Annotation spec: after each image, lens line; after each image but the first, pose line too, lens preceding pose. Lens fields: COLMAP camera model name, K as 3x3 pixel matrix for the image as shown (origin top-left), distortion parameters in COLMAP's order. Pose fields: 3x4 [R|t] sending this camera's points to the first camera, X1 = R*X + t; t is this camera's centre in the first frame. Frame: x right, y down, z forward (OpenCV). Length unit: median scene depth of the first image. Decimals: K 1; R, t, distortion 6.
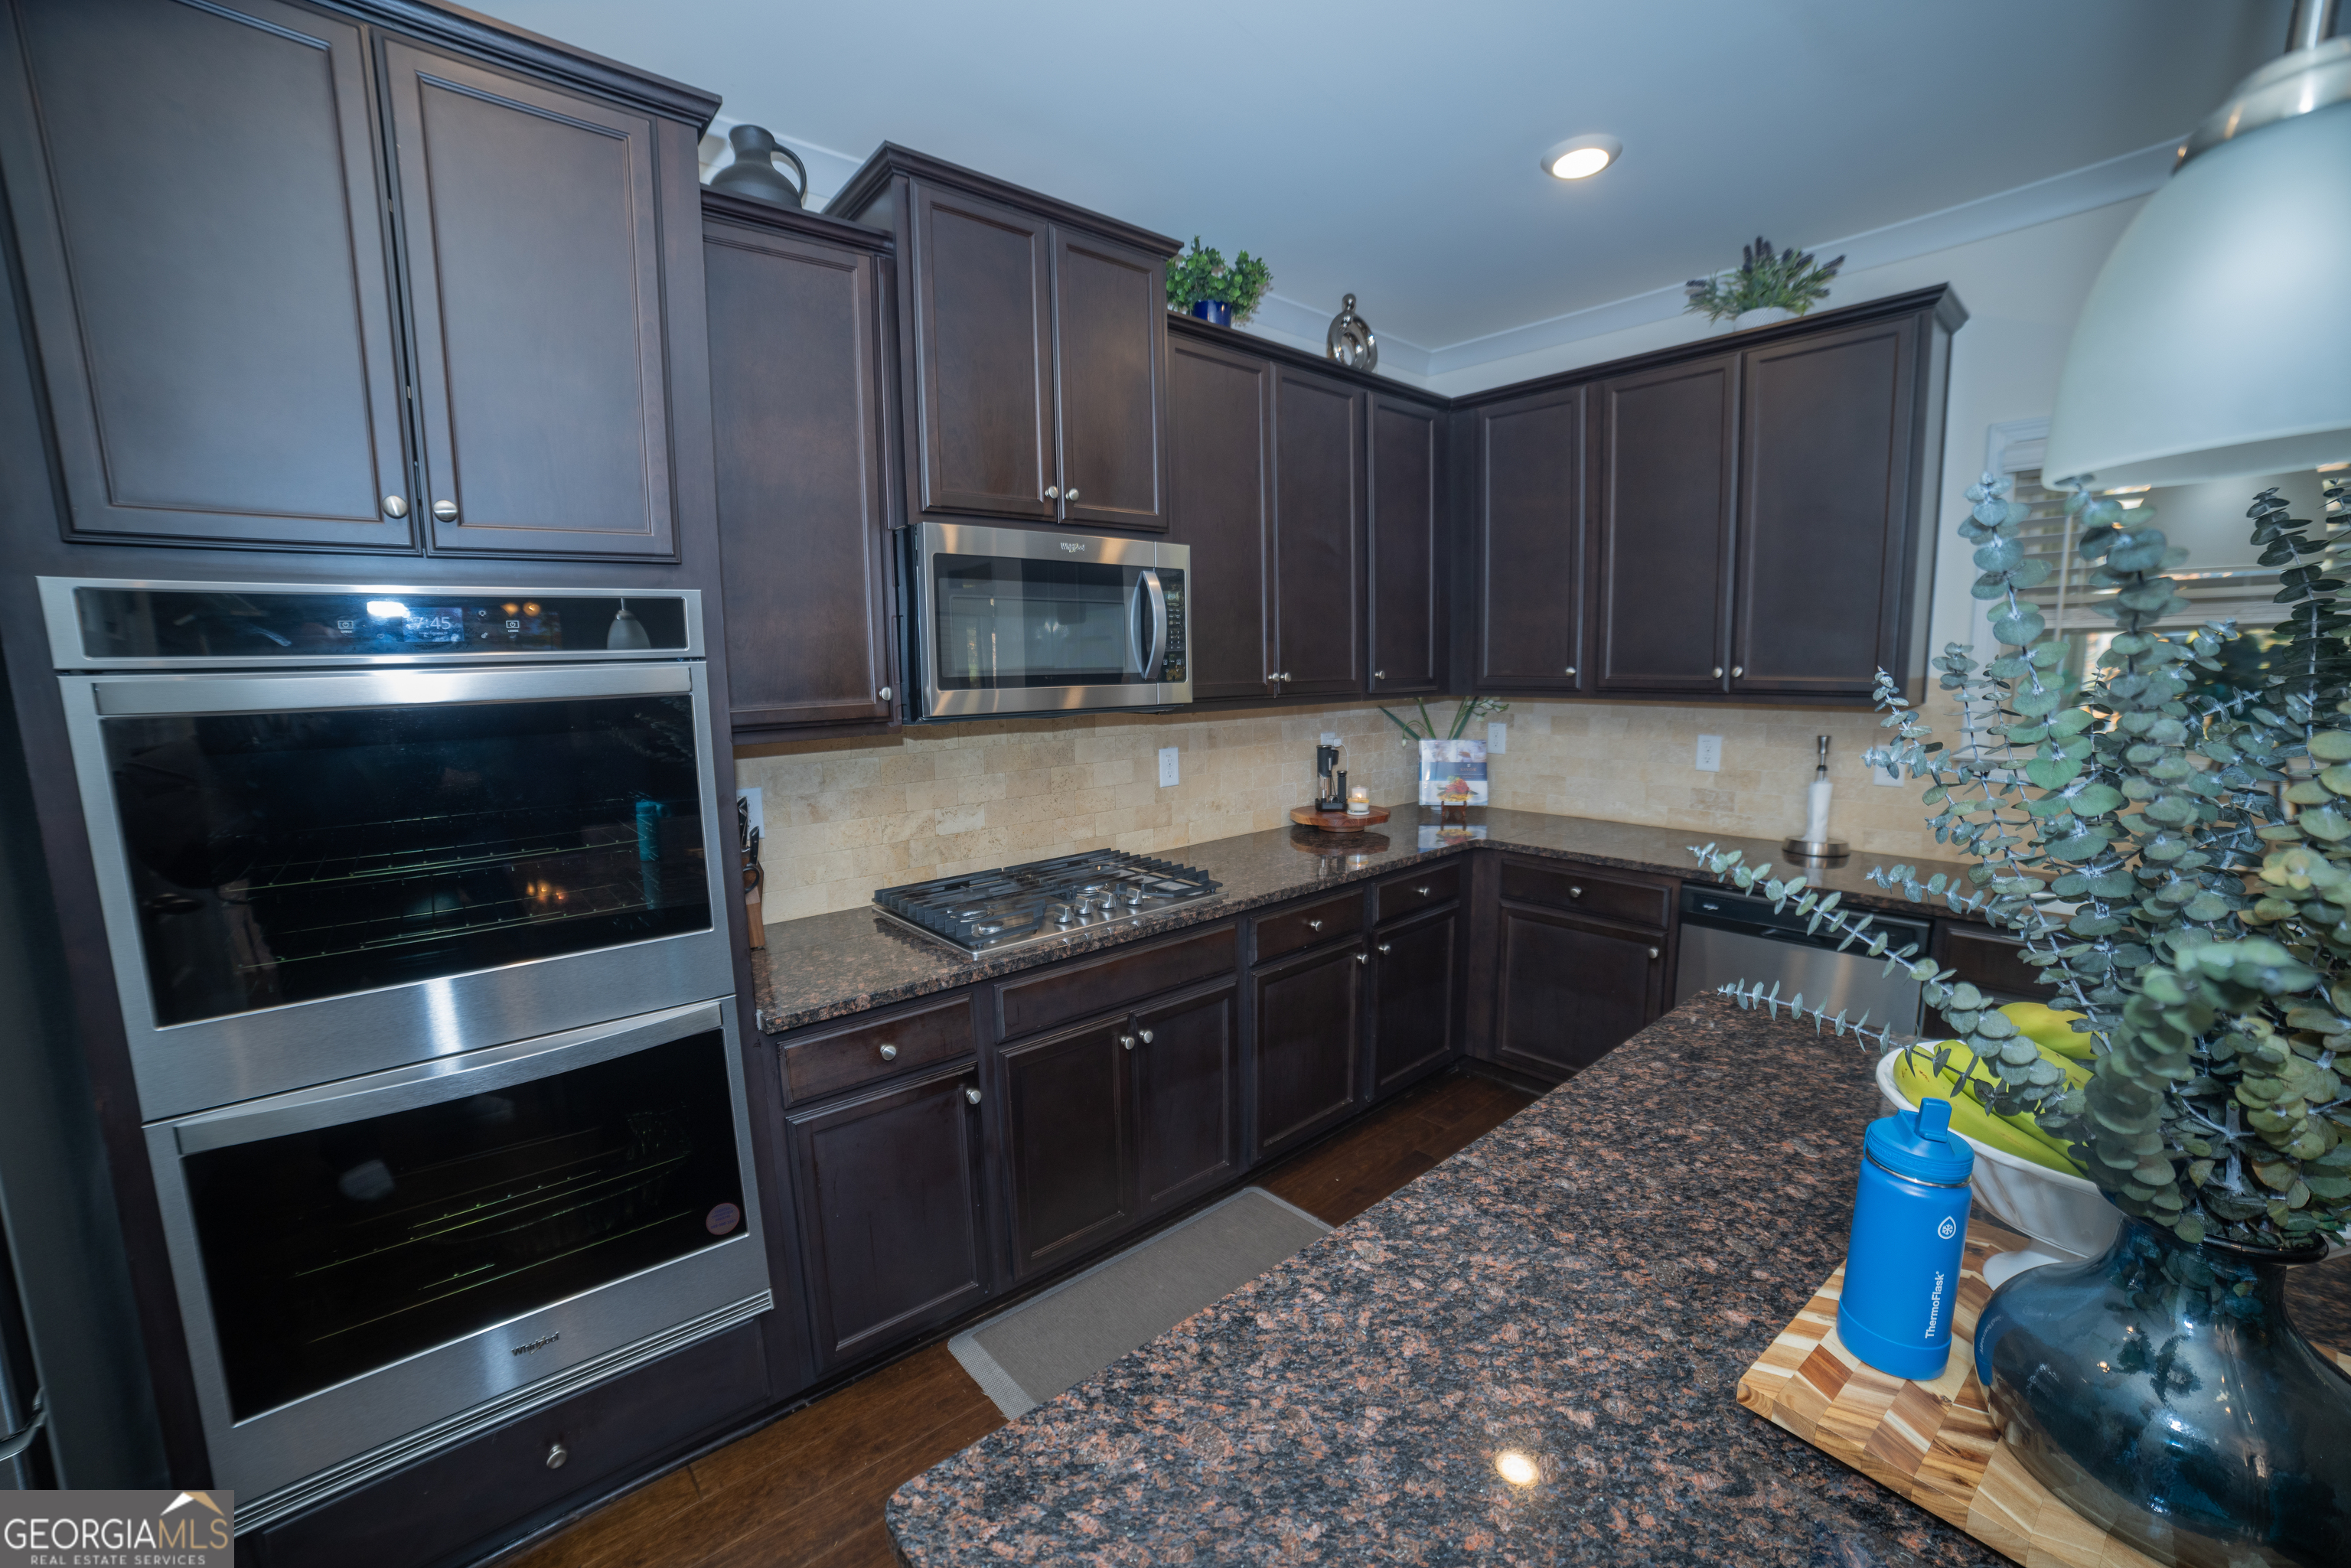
lens RADIAL K [[949.5, 0, 1169.8], [0, 949.5, 780.4], [0, 0, 1]] dist [-0.083296, 0.021678]
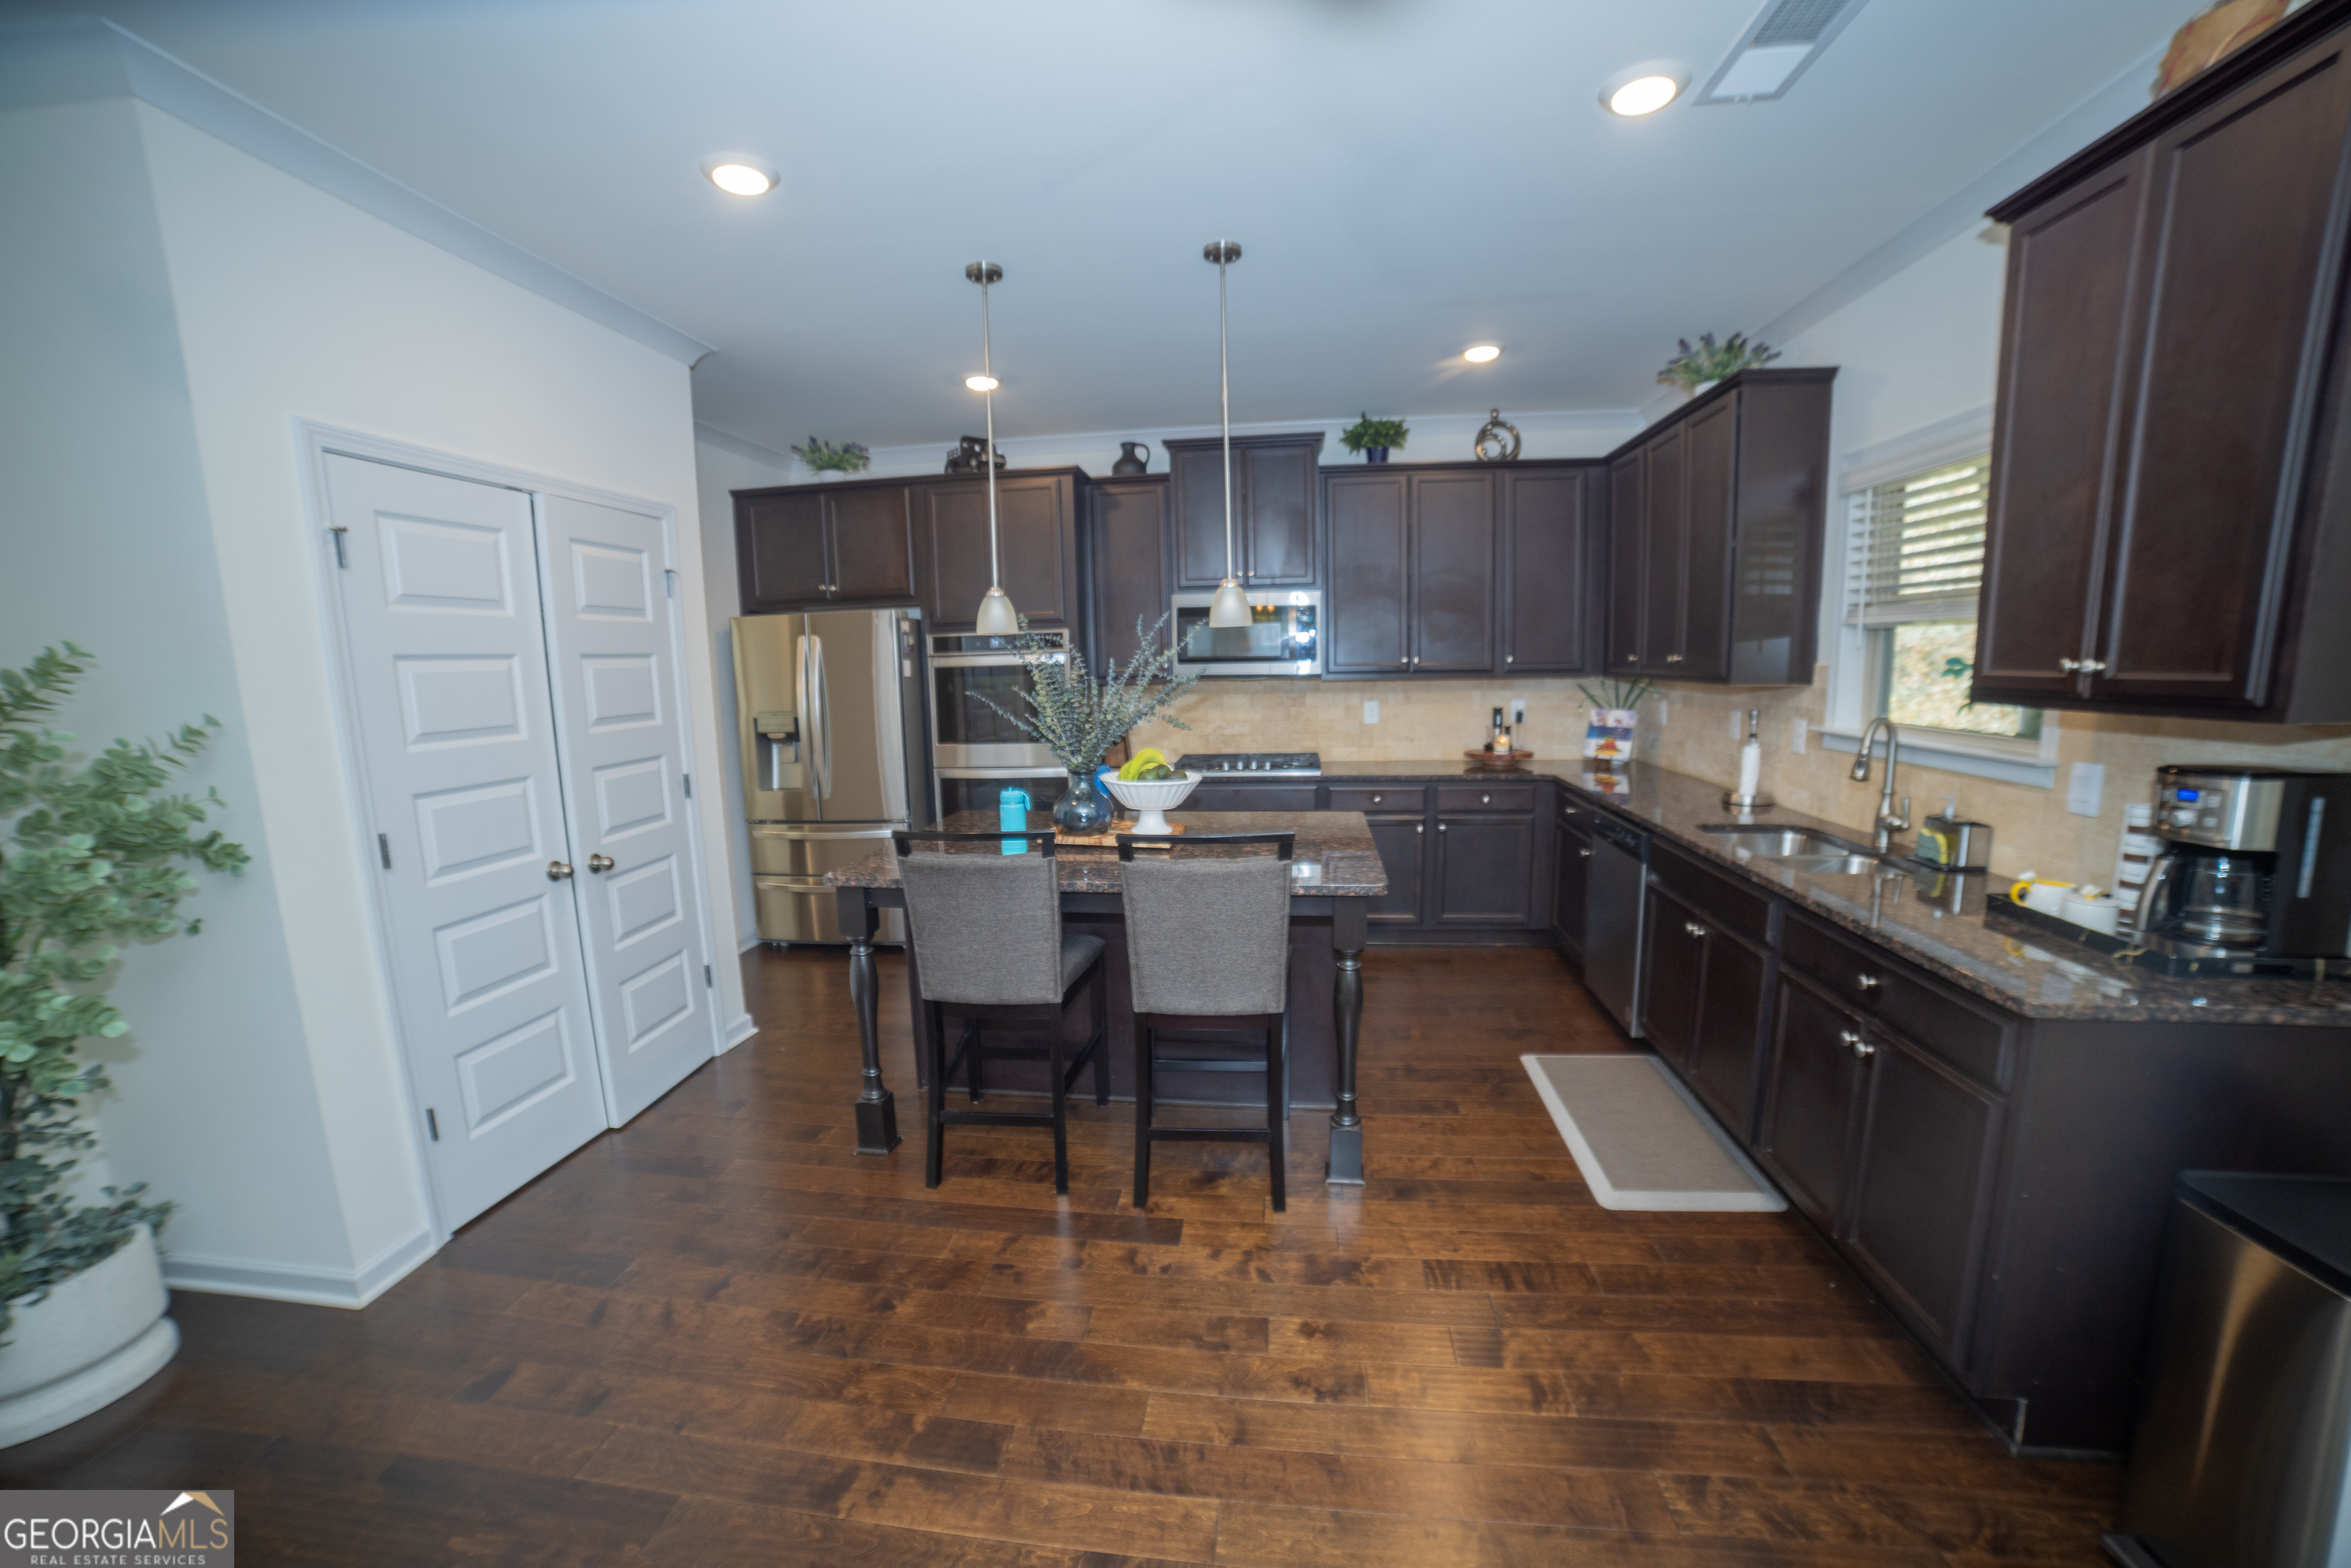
lens RADIAL K [[949.5, 0, 1166.6], [0, 949.5, 804.9], [0, 0, 1]] dist [-0.083296, 0.021678]
pose [[0.648769, 0.123947, -0.750823, 1.606076], [-0.084733, 0.992277, 0.090591, 0.044425], [0.756253, 0.004846, 0.654261, -0.603128]]
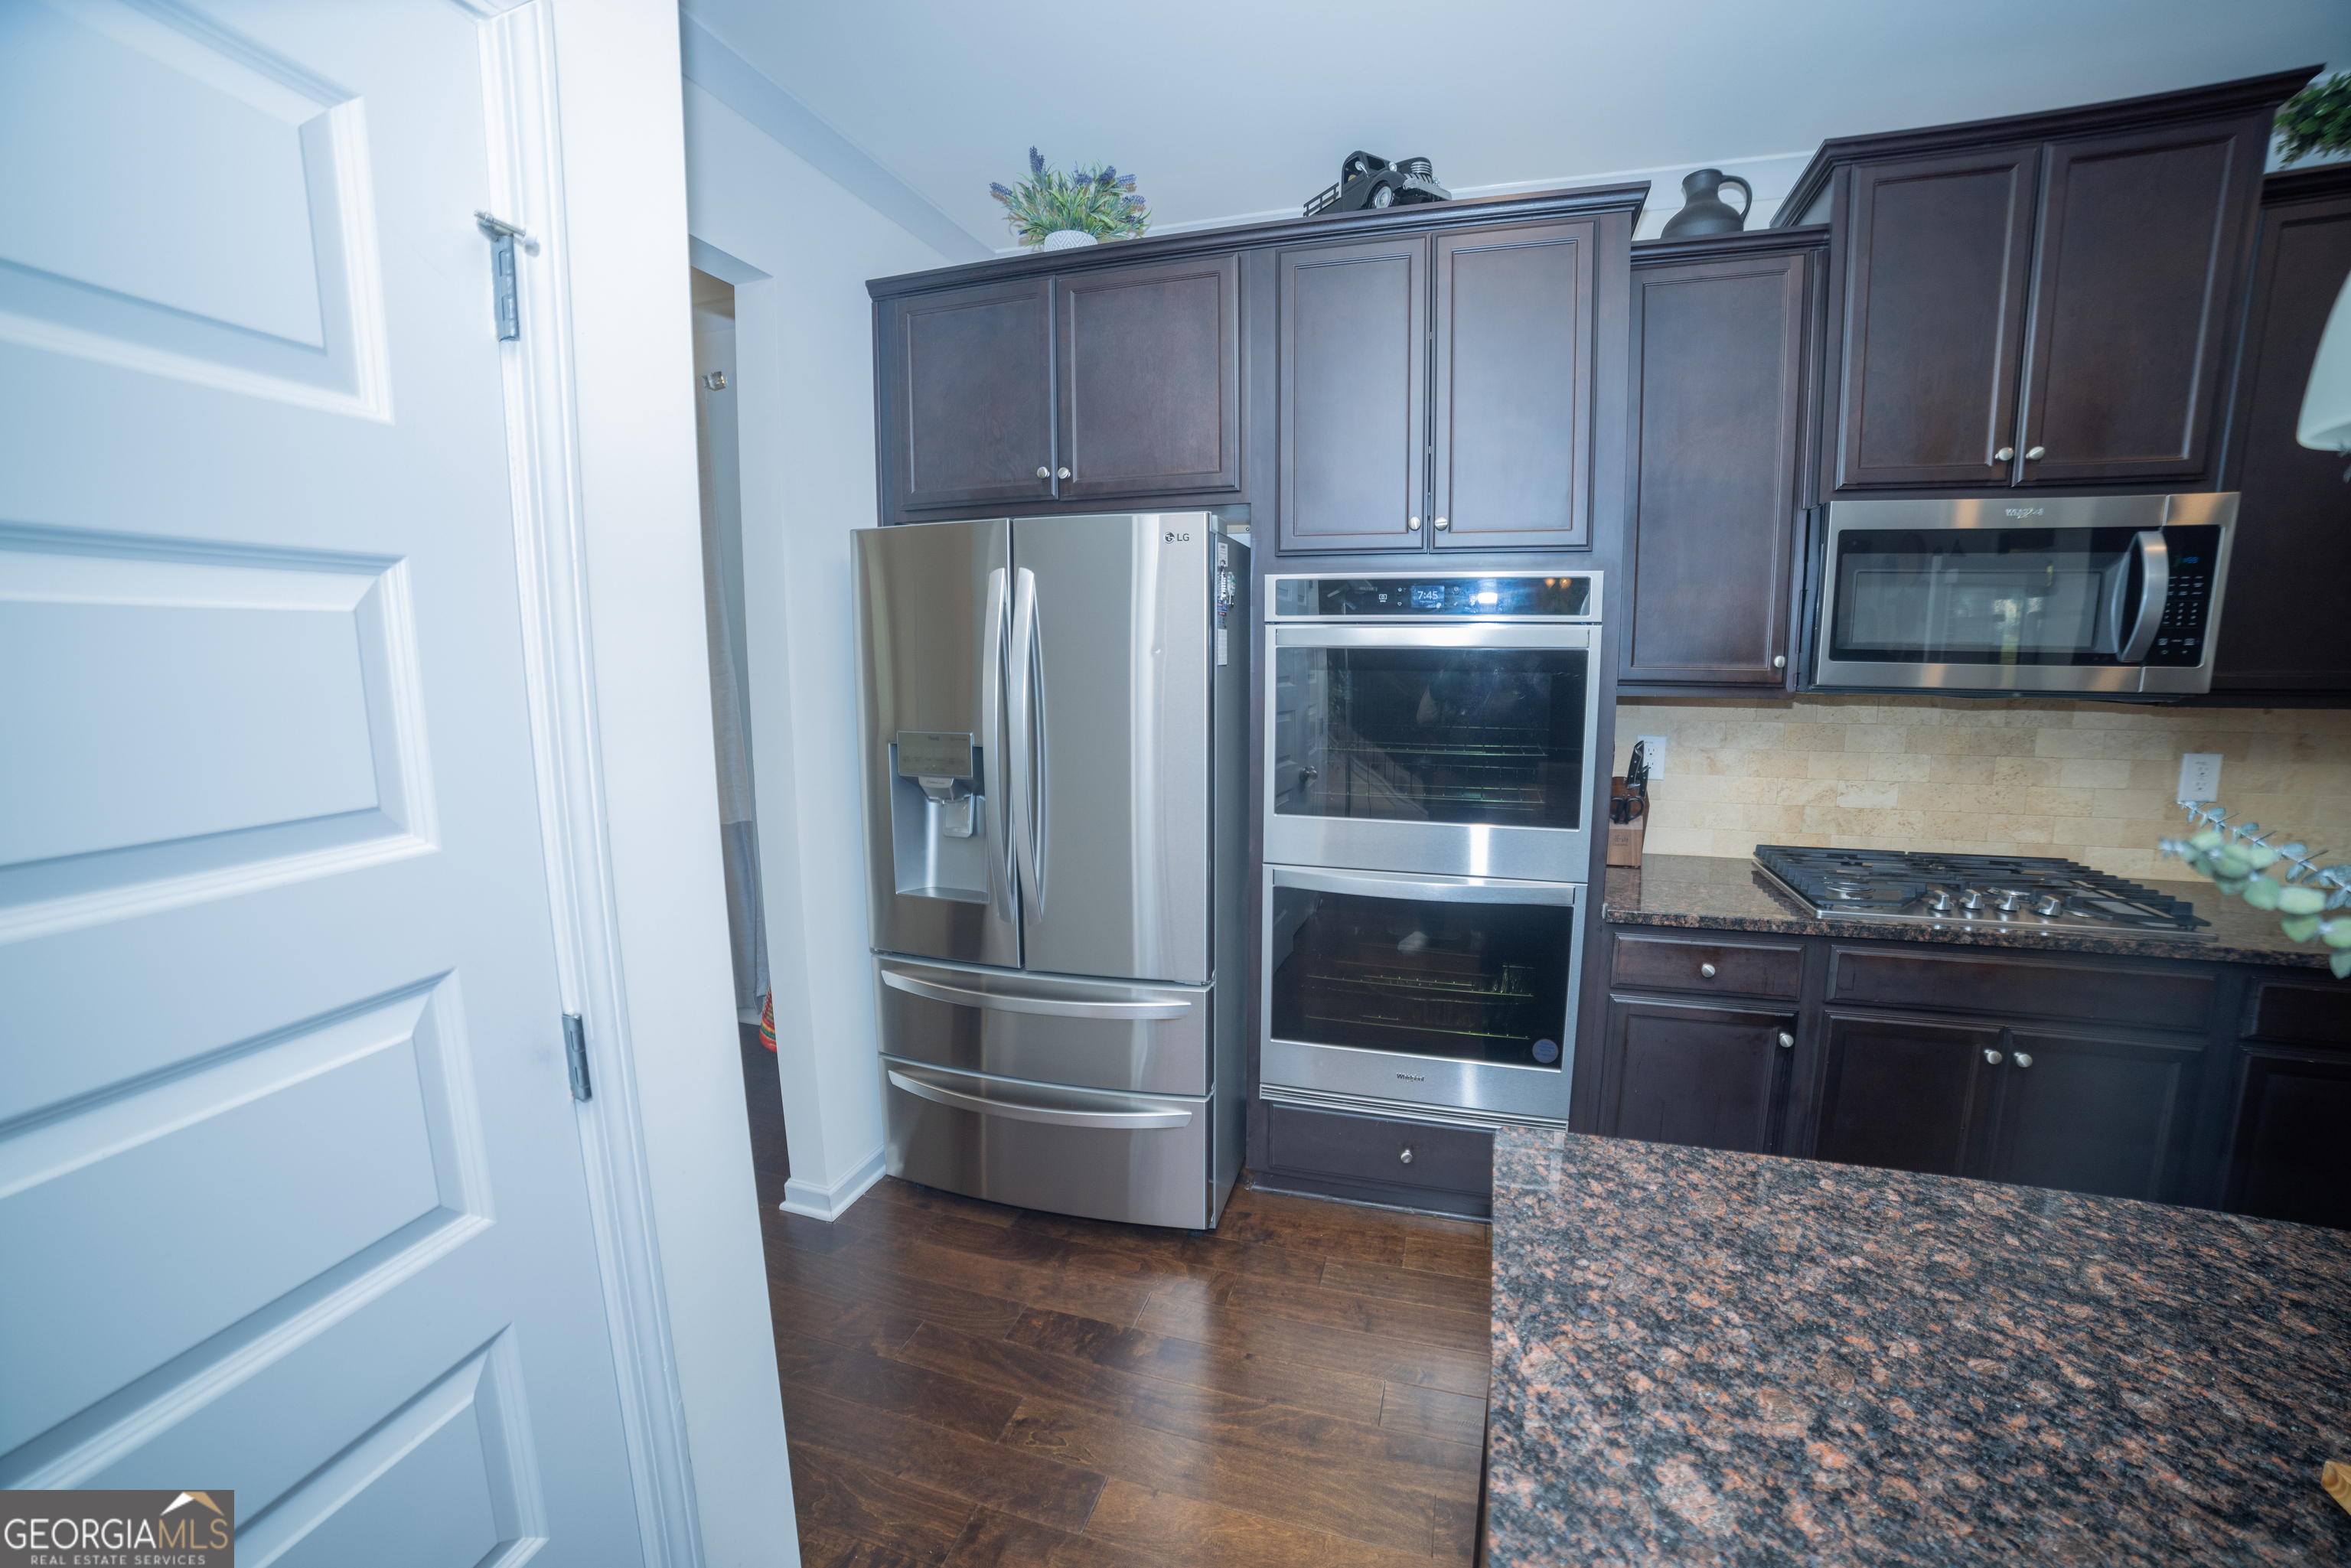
lens RADIAL K [[949.5, 0, 1165.7], [0, 949.5, 786.5], [0, 0, 1]] dist [-0.083296, 0.021678]
pose [[0.515746, 0.144108, -0.844534, 0.259331], [-0.115525, 0.988447, 0.098116, 0.030681], [0.848917, 0.046962, 0.526436, -0.159149]]
